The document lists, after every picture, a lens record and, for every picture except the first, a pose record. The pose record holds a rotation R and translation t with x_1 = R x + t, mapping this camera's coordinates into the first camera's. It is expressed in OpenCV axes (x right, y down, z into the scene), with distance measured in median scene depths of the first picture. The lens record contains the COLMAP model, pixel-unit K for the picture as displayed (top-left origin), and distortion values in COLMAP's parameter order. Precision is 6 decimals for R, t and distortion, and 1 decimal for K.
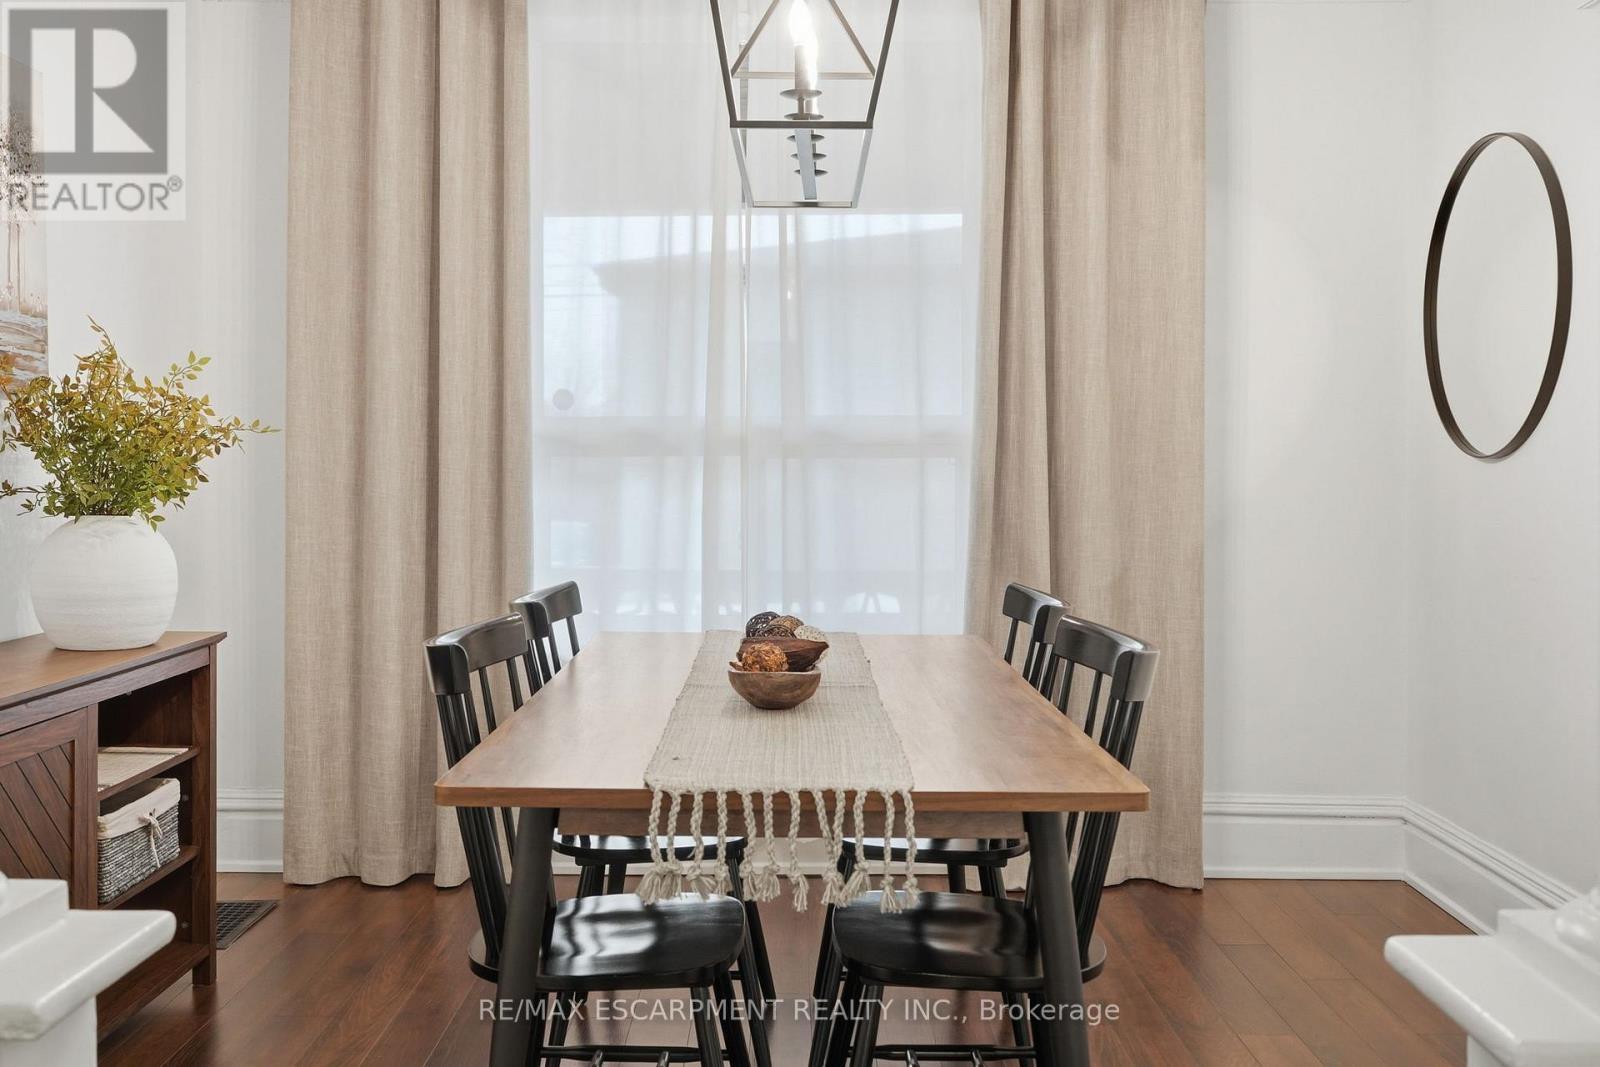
lens RADIAL K [[1588.2, 0, 803.7], [0, 1588.2, 524.9], [0, 0, 1]] dist [-0.003028, 0.000000]
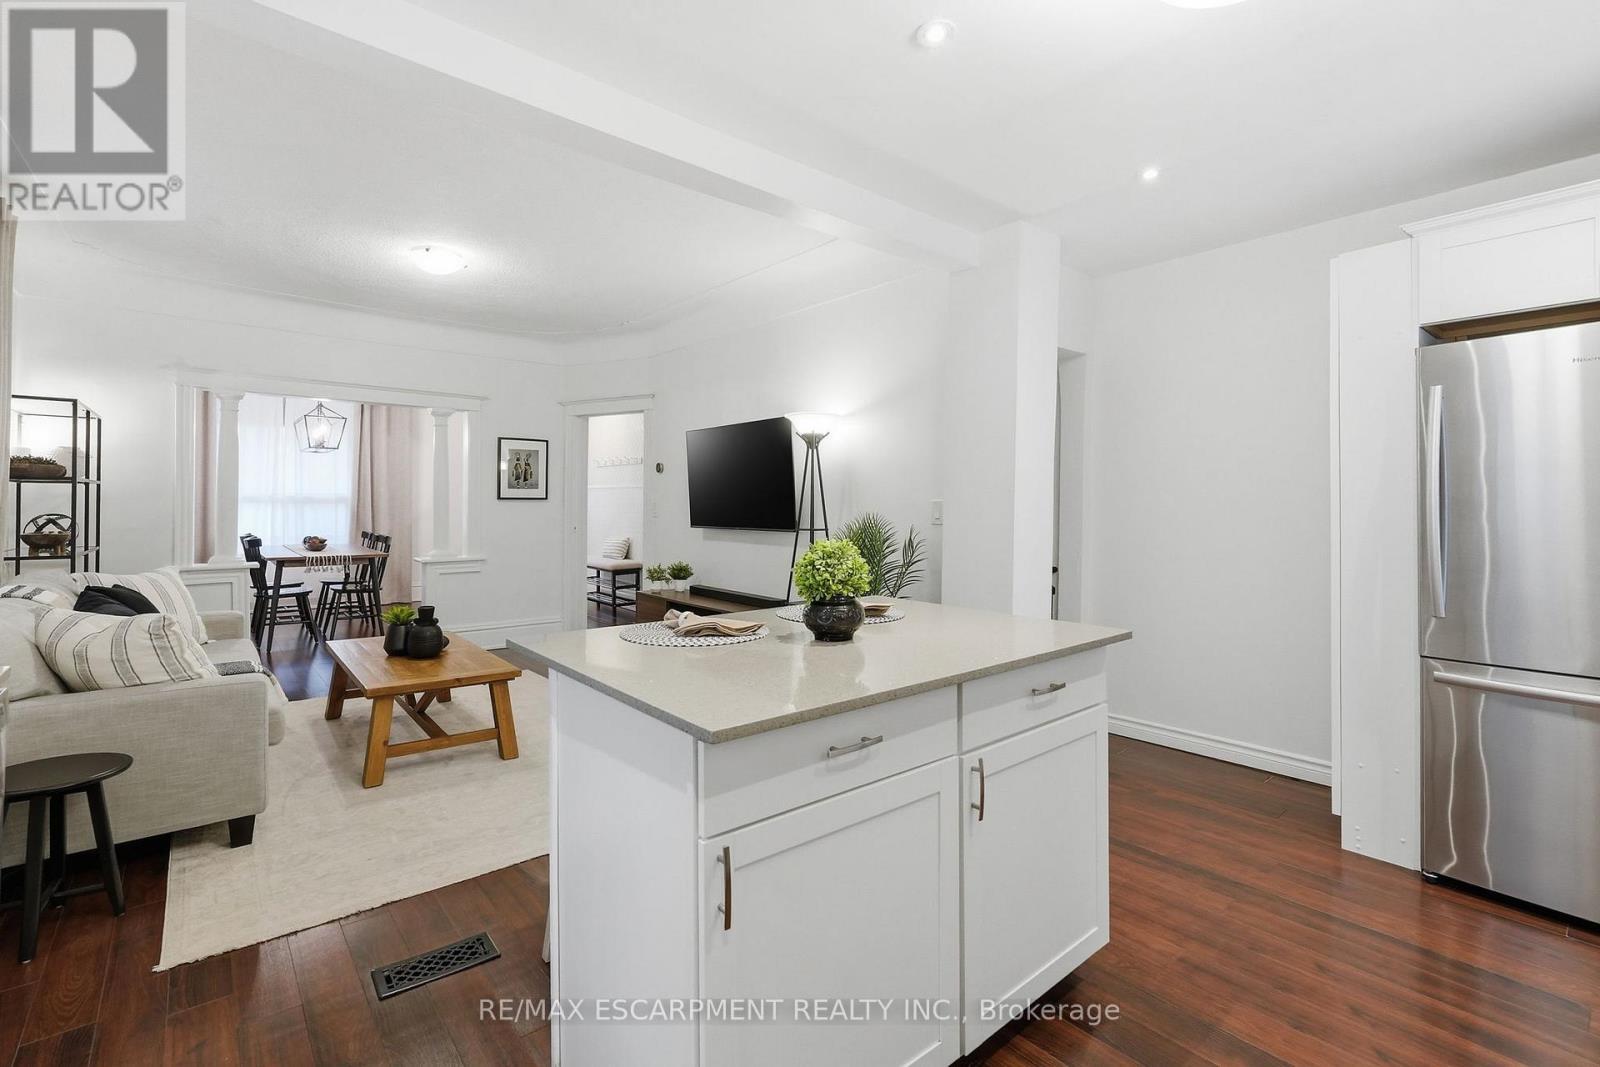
lens RADIAL K [[698.6, 0, 778.6], [0, 698.6, 511.8], [0, 0, 1]] dist [-0.017192, 0.004042]
pose [[0.769760, 0.001513, 0.638332, -0.250682], [0.015129, 0.999673, -0.020613, 0.043840], [-0.638154, 0.025524, 0.769485, -1.458000]]
